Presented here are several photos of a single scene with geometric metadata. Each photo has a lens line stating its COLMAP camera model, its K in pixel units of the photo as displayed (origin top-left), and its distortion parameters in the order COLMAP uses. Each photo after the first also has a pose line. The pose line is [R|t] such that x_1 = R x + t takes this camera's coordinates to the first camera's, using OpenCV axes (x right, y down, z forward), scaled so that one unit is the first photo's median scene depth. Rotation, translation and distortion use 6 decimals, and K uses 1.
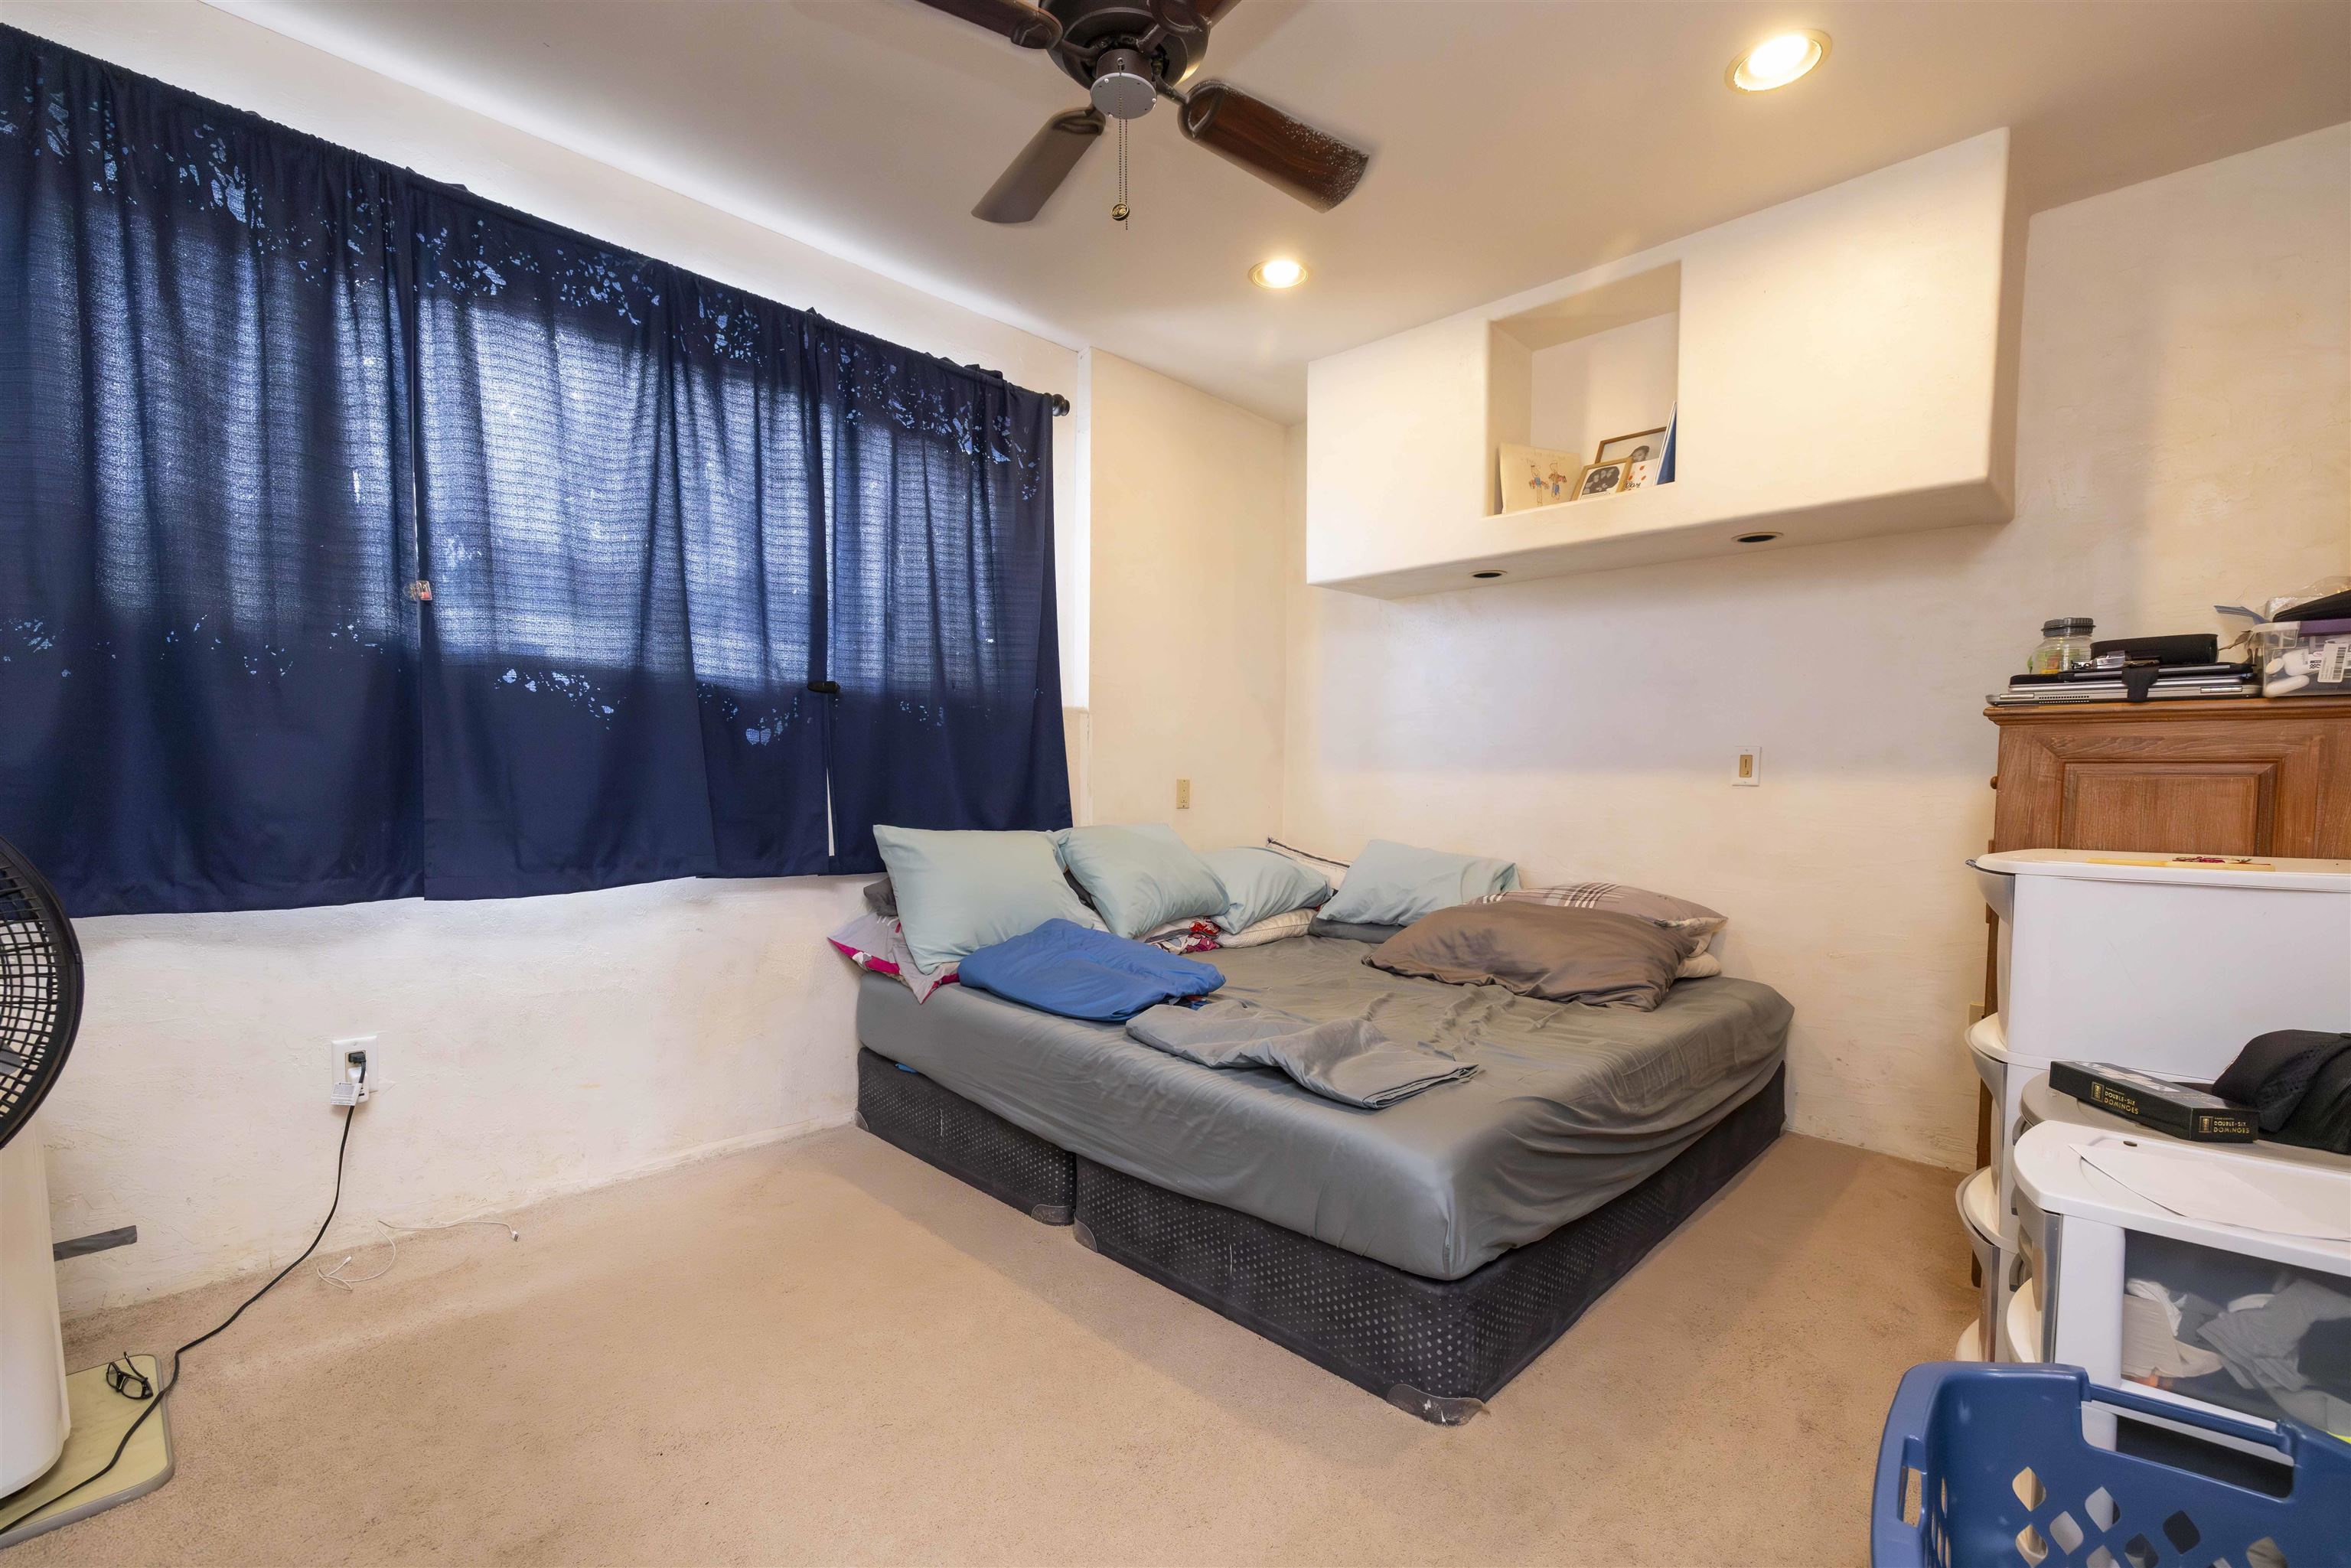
lens RADIAL K [[1027.7, 0, 1186.7], [0, 1027.7, 779.8], [0, 0, 1]] dist [0.003280, 0.000526]
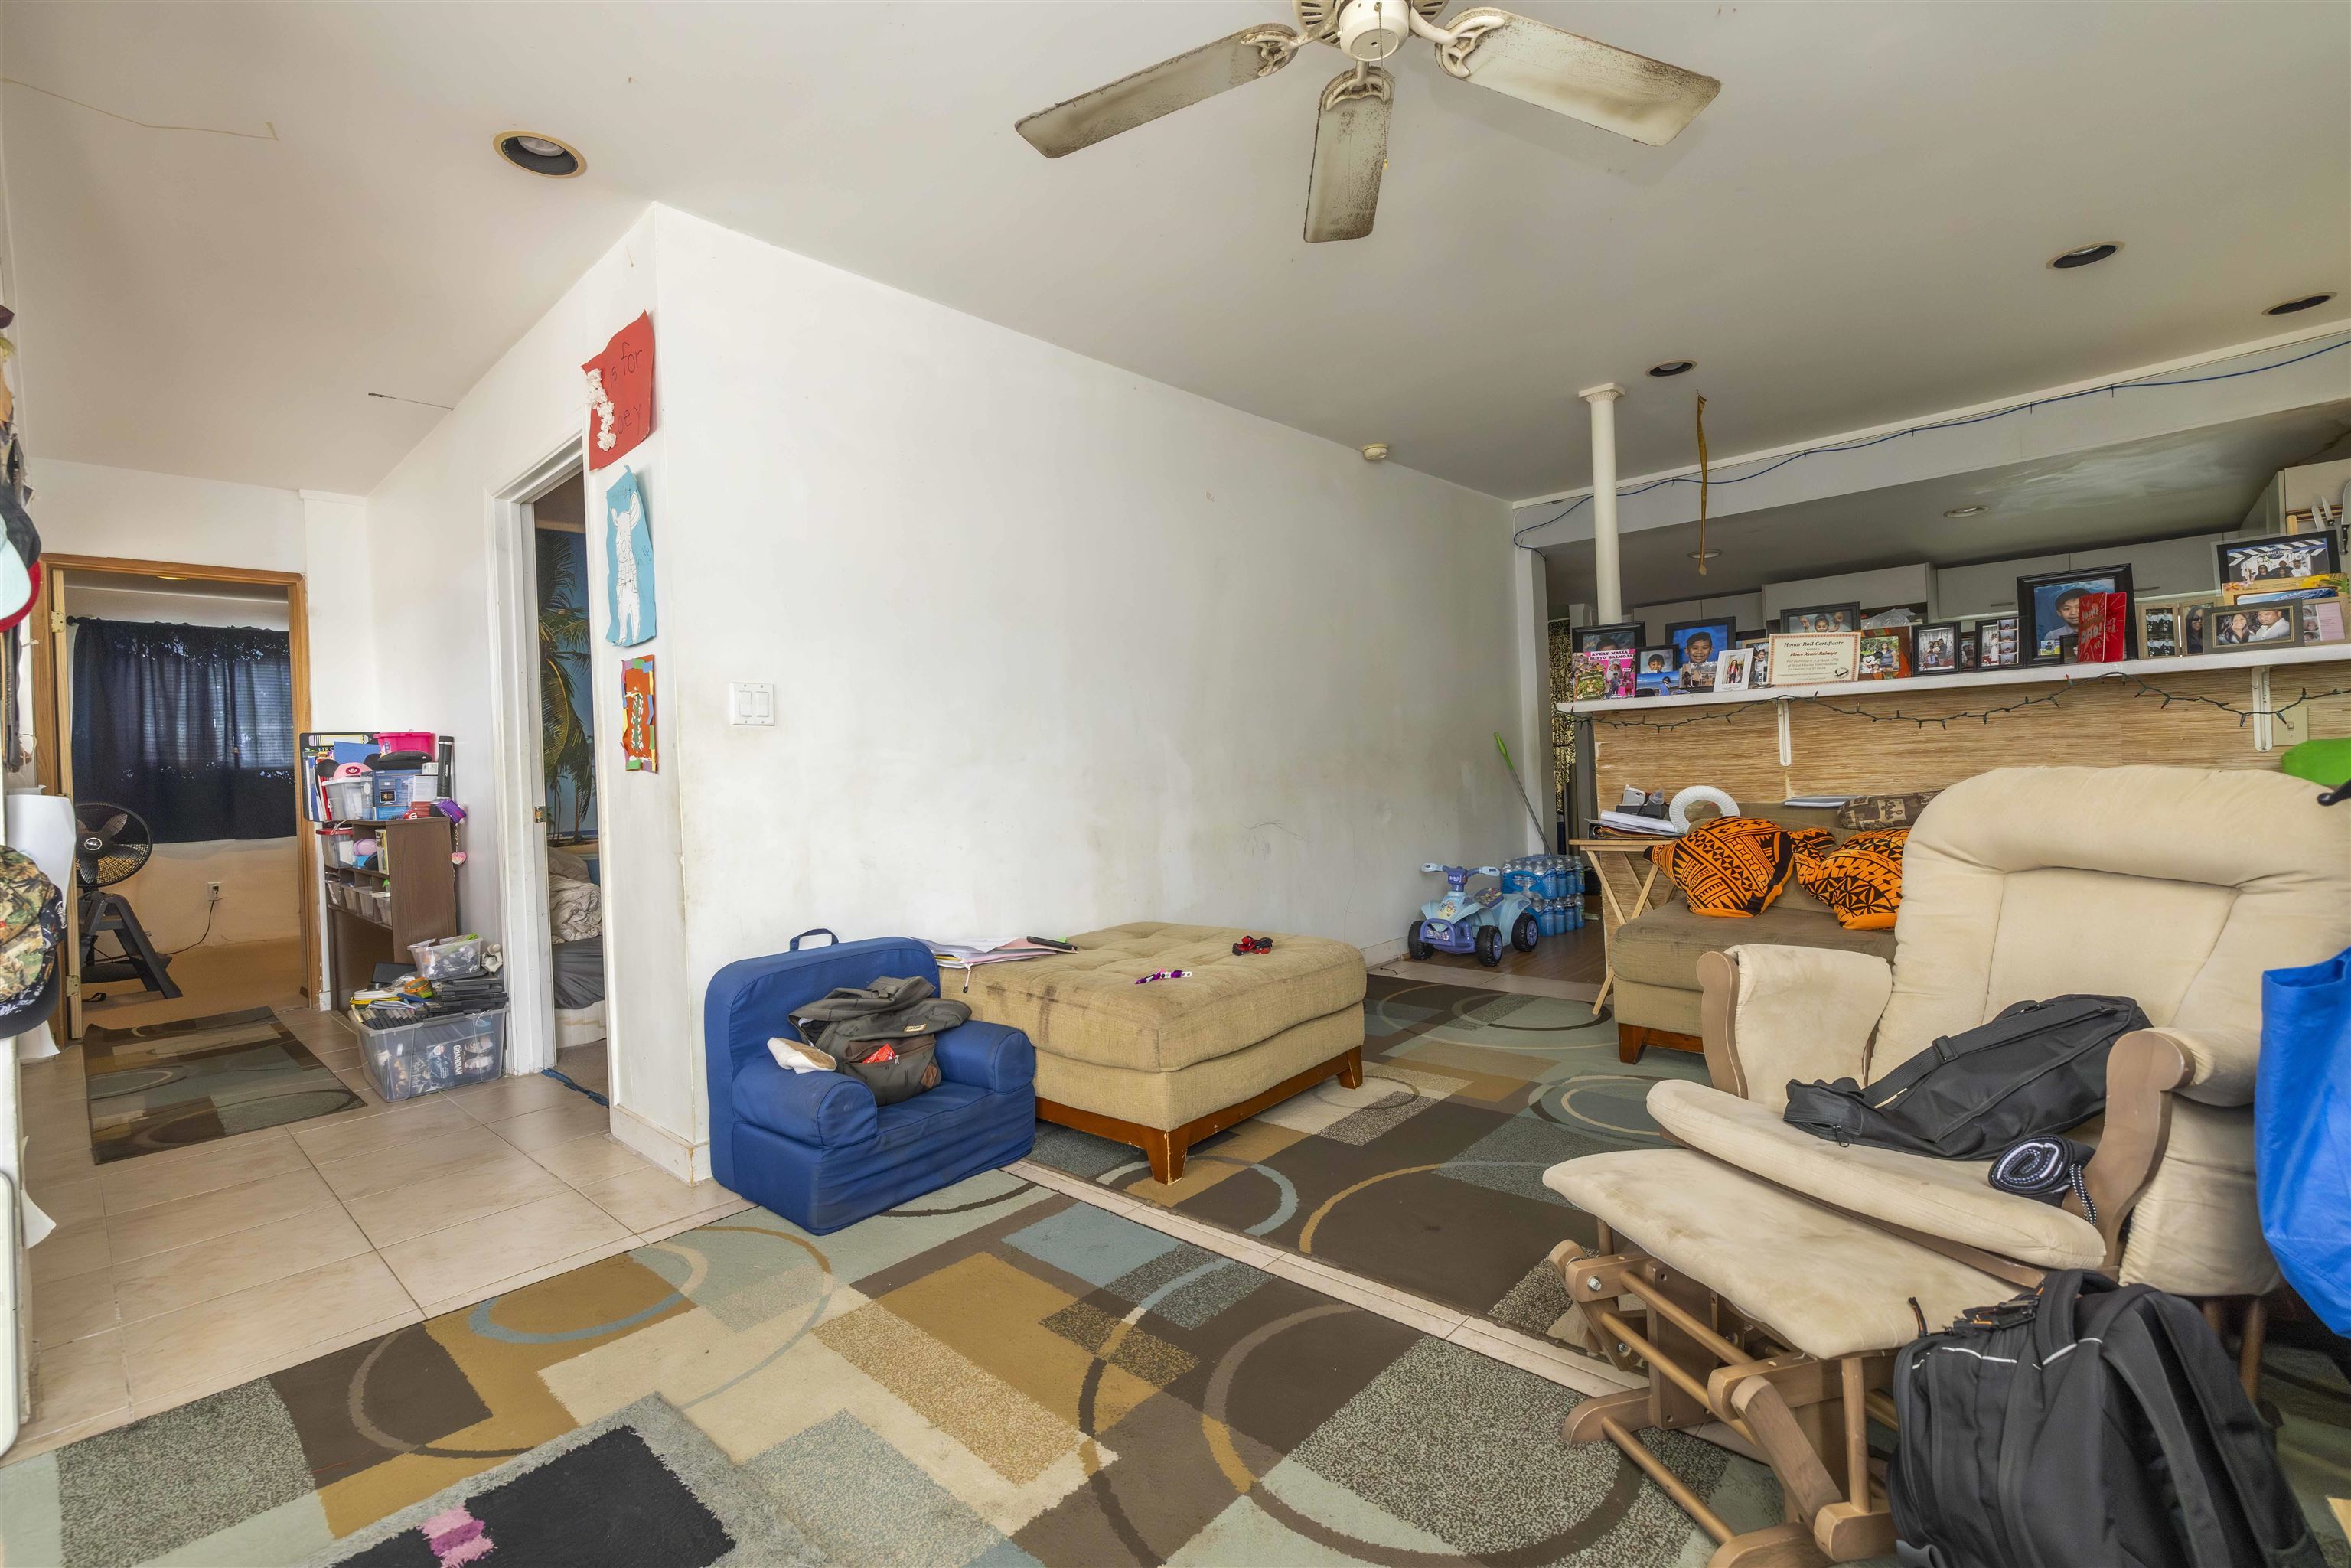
lens RADIAL K [[1027.7, 0, 1164.2], [0, 1027.7, 790.9], [0, 0, 1]] dist [0.003280, 0.000526]
pose [[0.999791, -0.004177, 0.020015, 2.485746], [0.004297, 0.999973, -0.005968, -0.021021], [-0.019990, 0.006053, 0.999782, -2.715820]]
